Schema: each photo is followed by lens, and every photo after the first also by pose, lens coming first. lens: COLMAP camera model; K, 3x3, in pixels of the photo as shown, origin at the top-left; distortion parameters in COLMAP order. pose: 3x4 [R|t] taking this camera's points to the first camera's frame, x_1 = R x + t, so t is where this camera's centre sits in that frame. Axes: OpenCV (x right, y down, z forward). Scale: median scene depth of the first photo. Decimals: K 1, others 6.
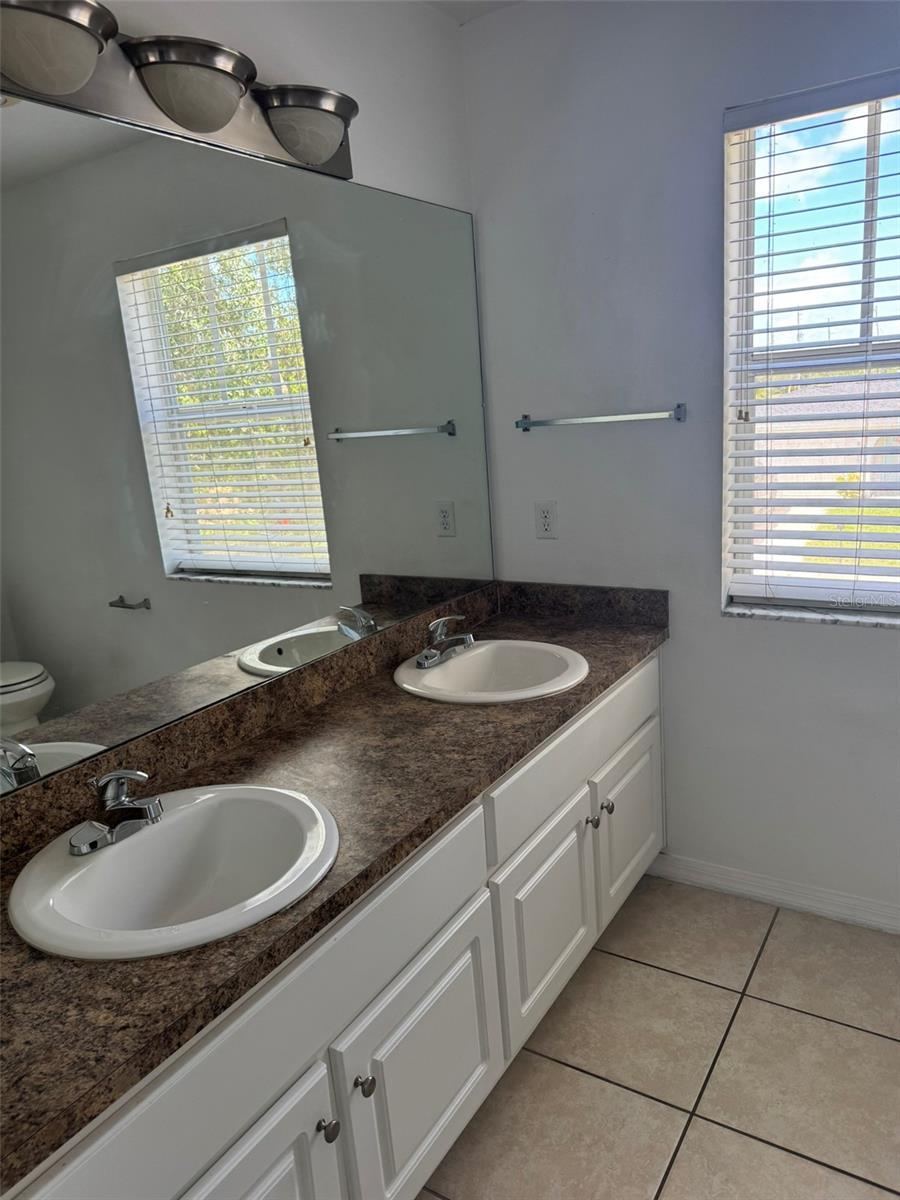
lens RADIAL K [[844.6, 0, 447.7], [0, 844.6, 603.9], [0, 0, 1]] dist [0.057864, -0.066985]
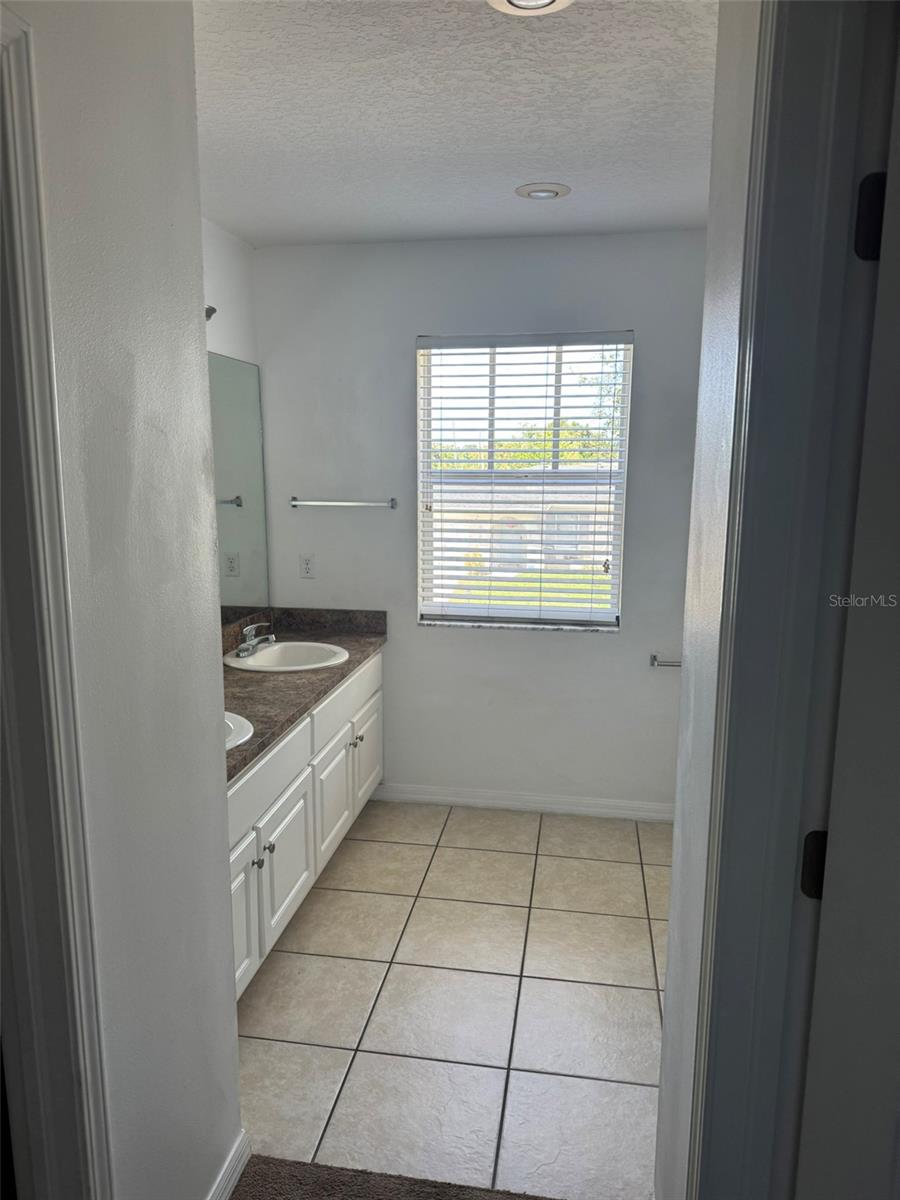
lens RADIAL K [[844.6, 0, 440.7], [0, 844.6, 600.7], [0, 0, 1]] dist [0.057864, -0.066985]
pose [[0.919096, 0.011494, 0.393867, -0.298994], [0.023306, 0.996239, -0.083458, 0.108640], [-0.393345, 0.085886, 0.915371, -0.554030]]
